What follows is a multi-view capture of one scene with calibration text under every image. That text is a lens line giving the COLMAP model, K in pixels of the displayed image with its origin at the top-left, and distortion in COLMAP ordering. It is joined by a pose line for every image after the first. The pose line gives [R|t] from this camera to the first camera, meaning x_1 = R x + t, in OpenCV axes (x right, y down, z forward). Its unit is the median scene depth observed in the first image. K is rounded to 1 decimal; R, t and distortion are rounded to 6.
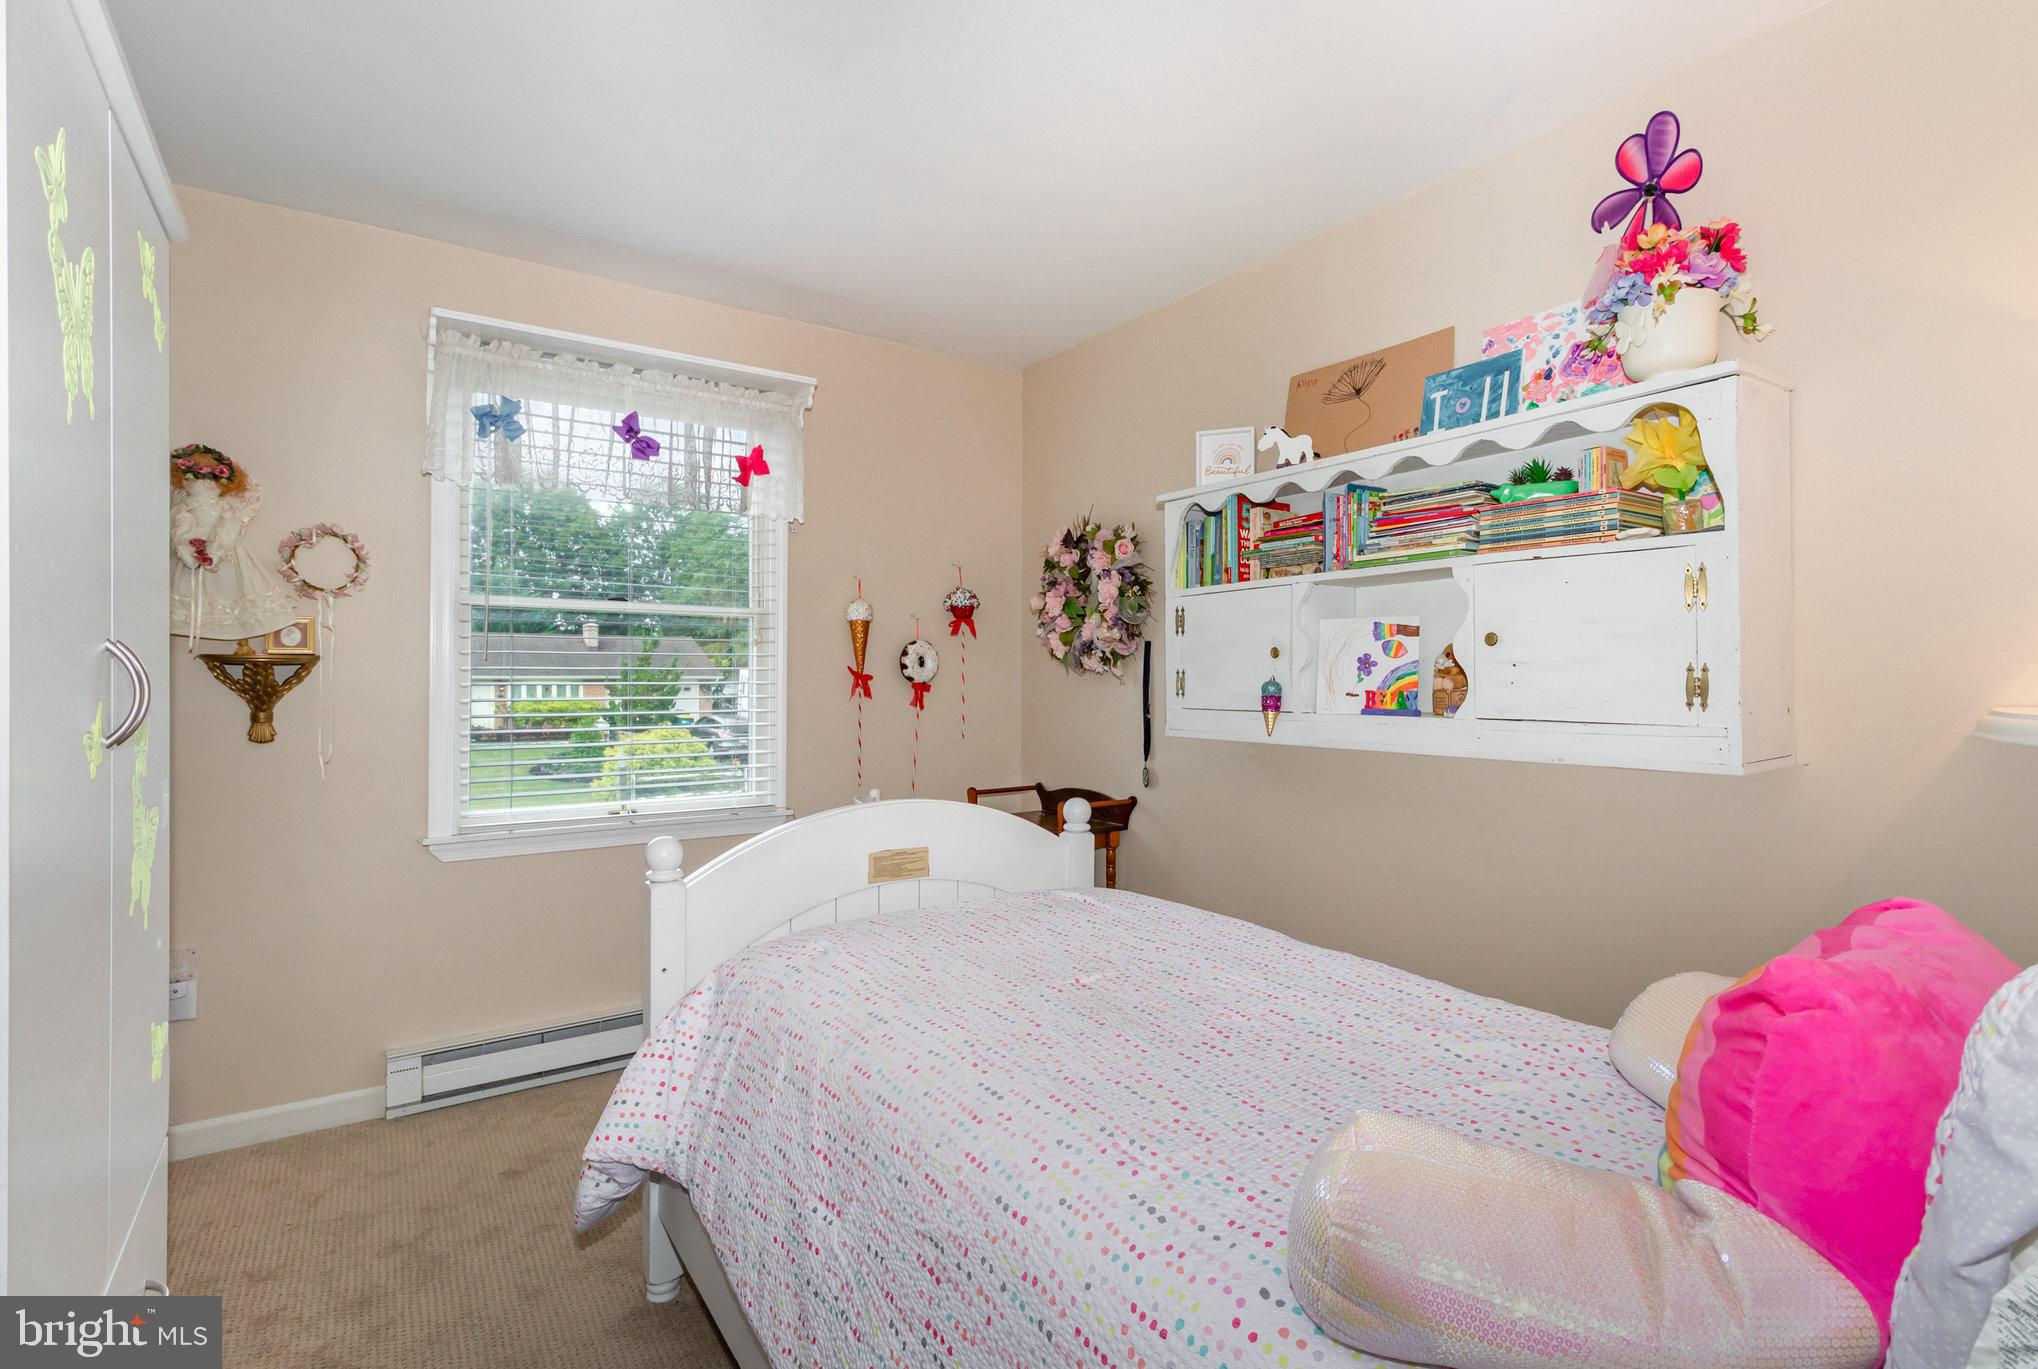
lens RADIAL K [[951.6, 0, 1026.9], [0, 951.6, 676.1], [0, 0, 1]] dist [0.004058, -0.000677]
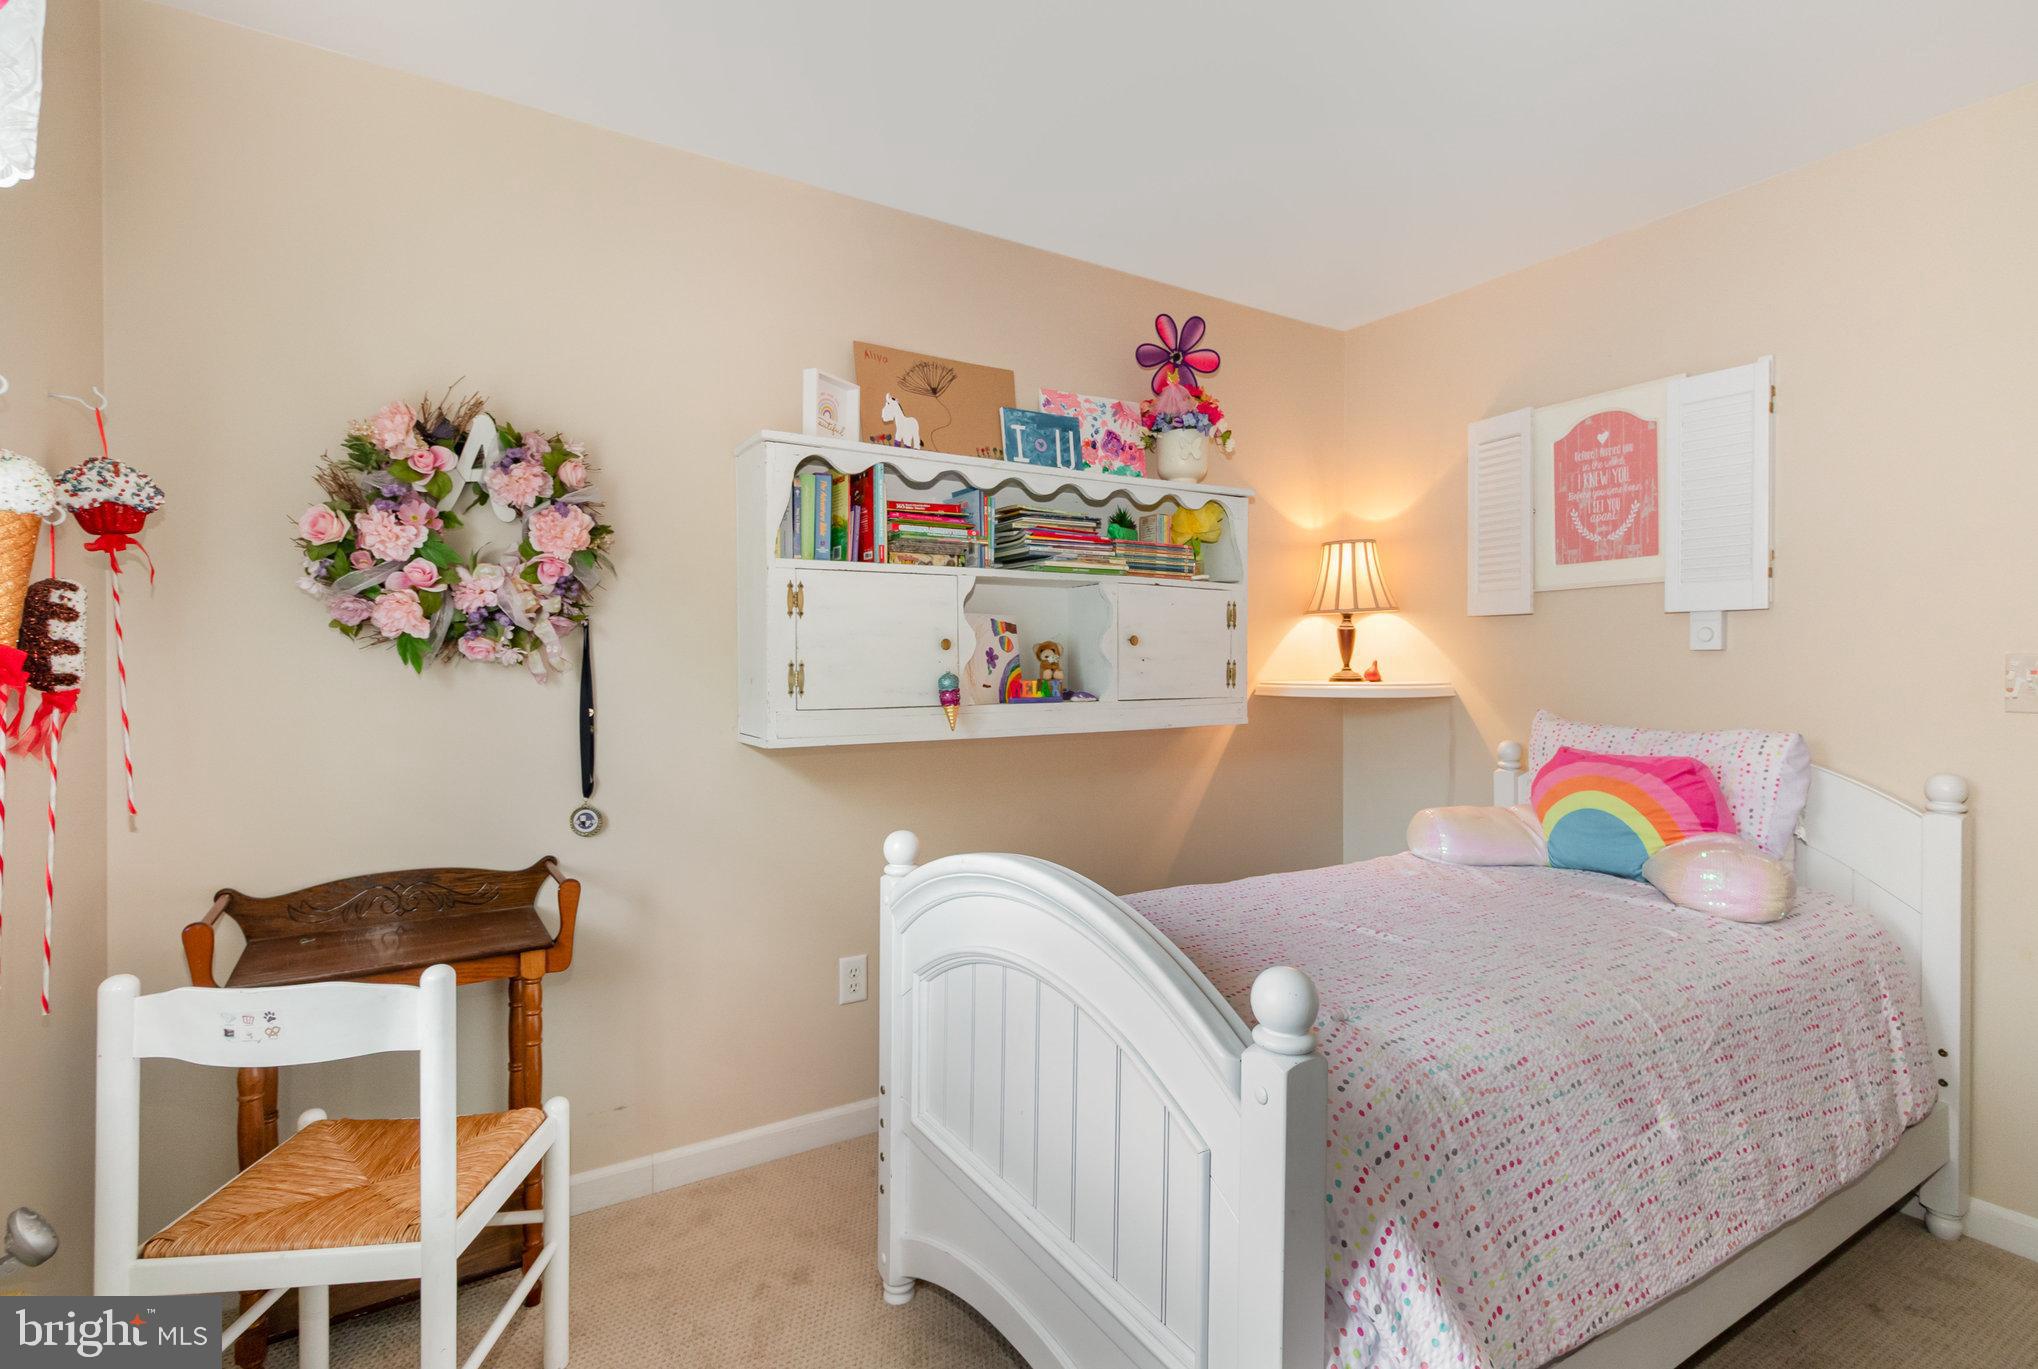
lens RADIAL K [[951.6, 0, 1022.2], [0, 951.6, 676.7], [0, 0, 1]] dist [0.004058, -0.000677]
pose [[0.065511, -0.012527, 0.997773, -0.724392], [-0.000325, 0.999921, 0.012575, -0.004312], [-0.997852, -0.001148, 0.065502, 0.903684]]
